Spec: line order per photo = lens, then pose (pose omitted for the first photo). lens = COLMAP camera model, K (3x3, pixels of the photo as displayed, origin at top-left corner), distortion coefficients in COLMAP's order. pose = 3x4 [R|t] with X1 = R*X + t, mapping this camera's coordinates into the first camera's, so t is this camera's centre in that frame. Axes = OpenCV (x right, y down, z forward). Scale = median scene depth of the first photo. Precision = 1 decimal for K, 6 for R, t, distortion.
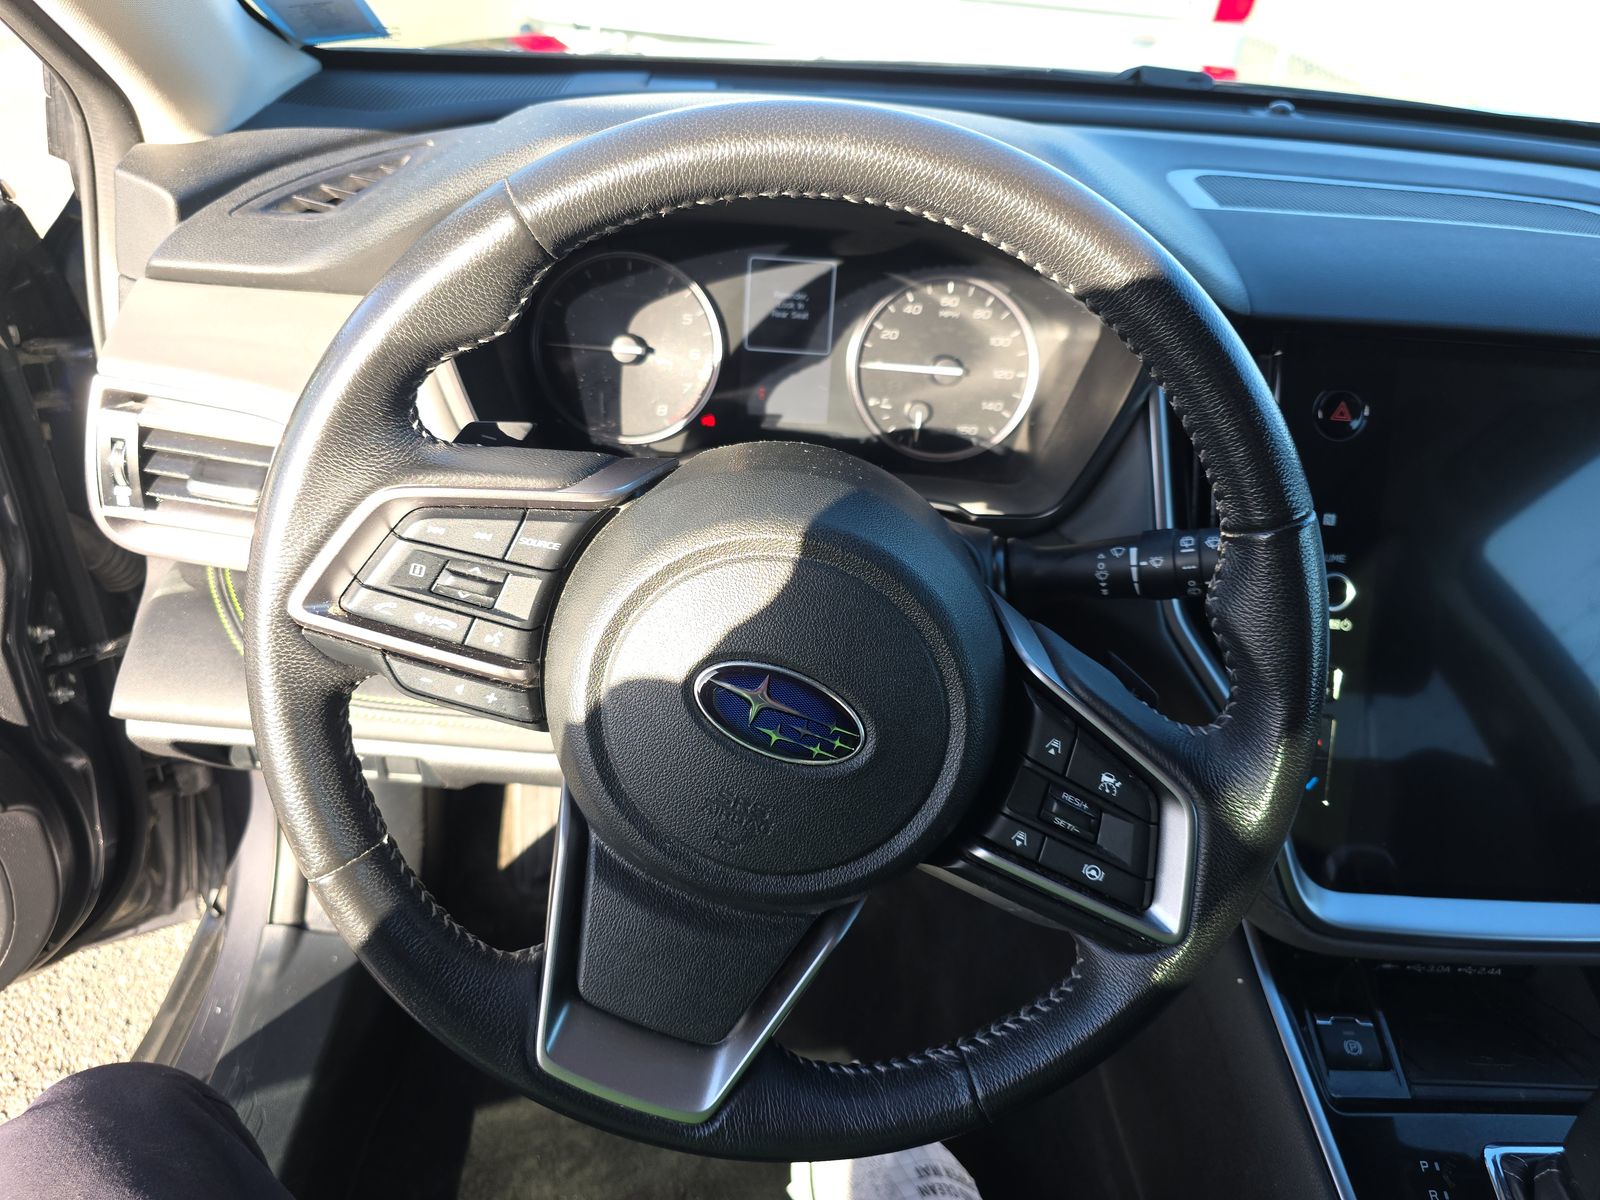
lens RADIAL K [[1078.1, 0, 790.9], [0, 1078.1, 604.7], [0, 0, 1]] dist [0.050126, -0.053942]
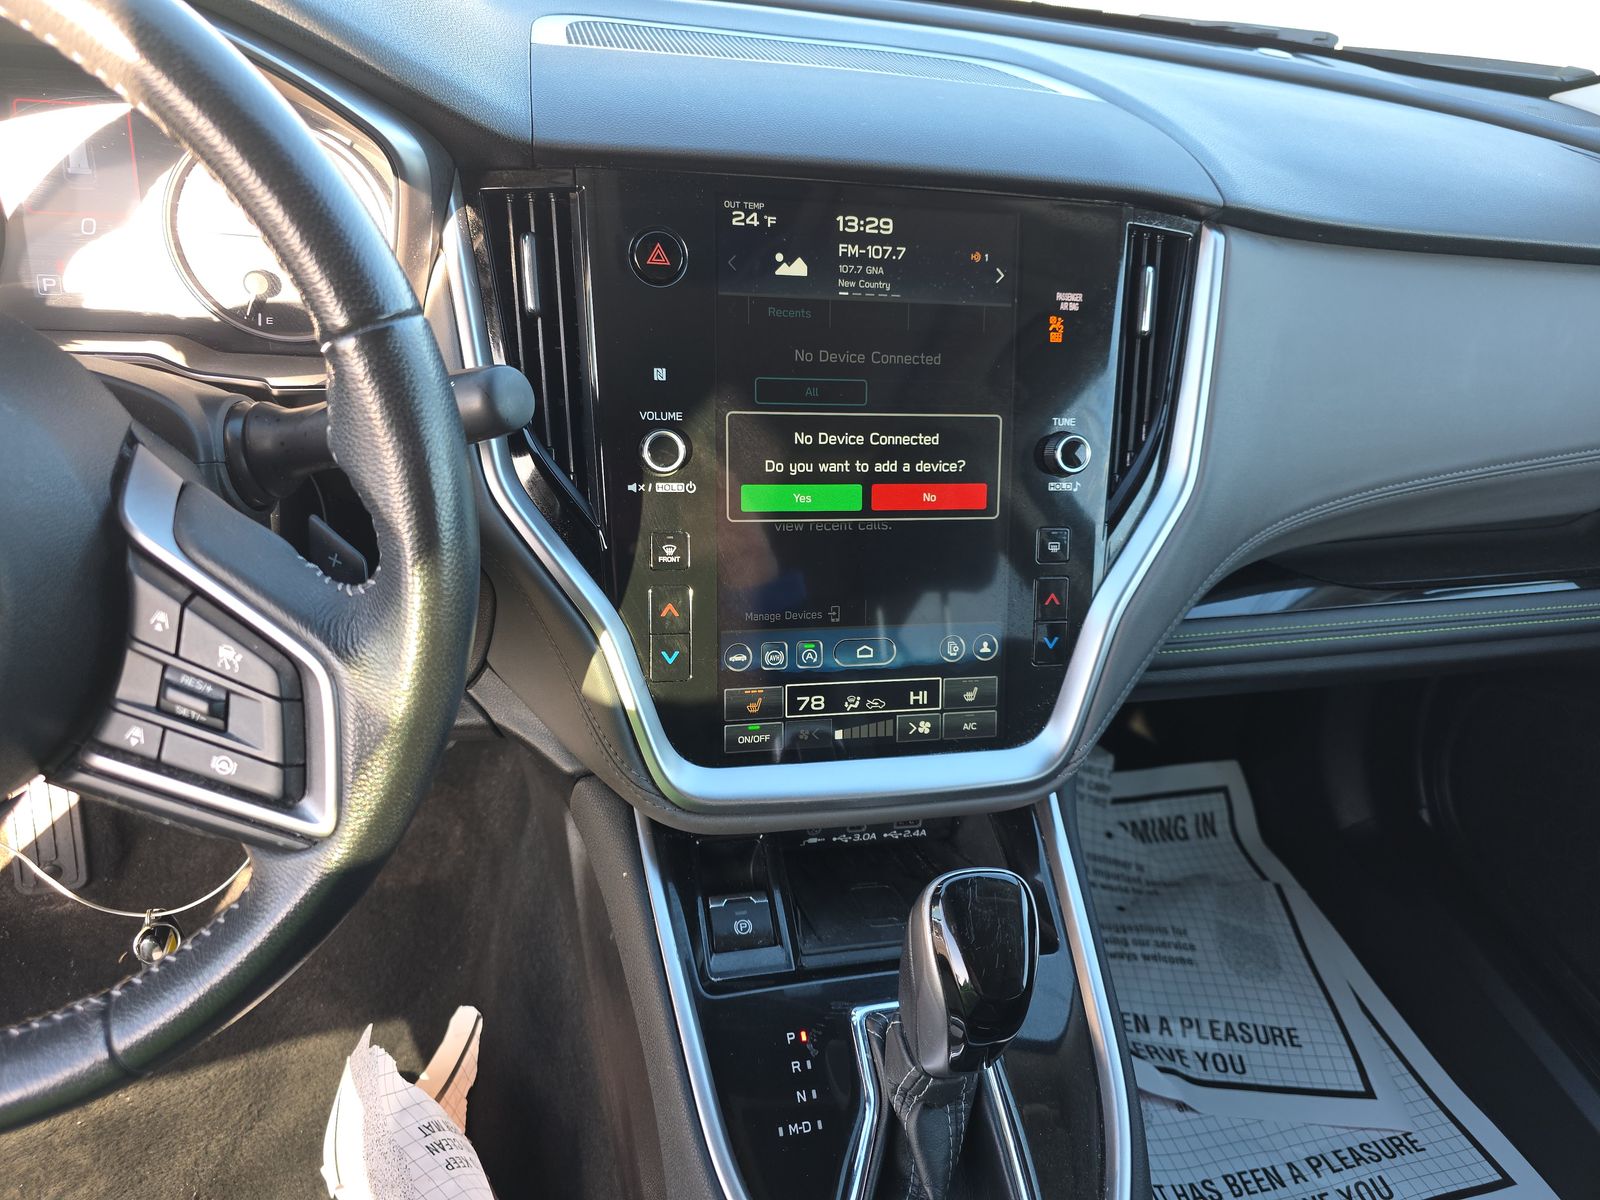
lens RADIAL K [[1078.1, 0, 790.9], [0, 1078.1, 604.7], [0, 0, 1]] dist [0.050126, -0.053942]
pose [[0.977363, -0.081224, 0.195357, 0.403648], [0.074061, 0.996296, 0.043705, 0.086105], [-0.198183, -0.028247, 0.979758, 0.064312]]
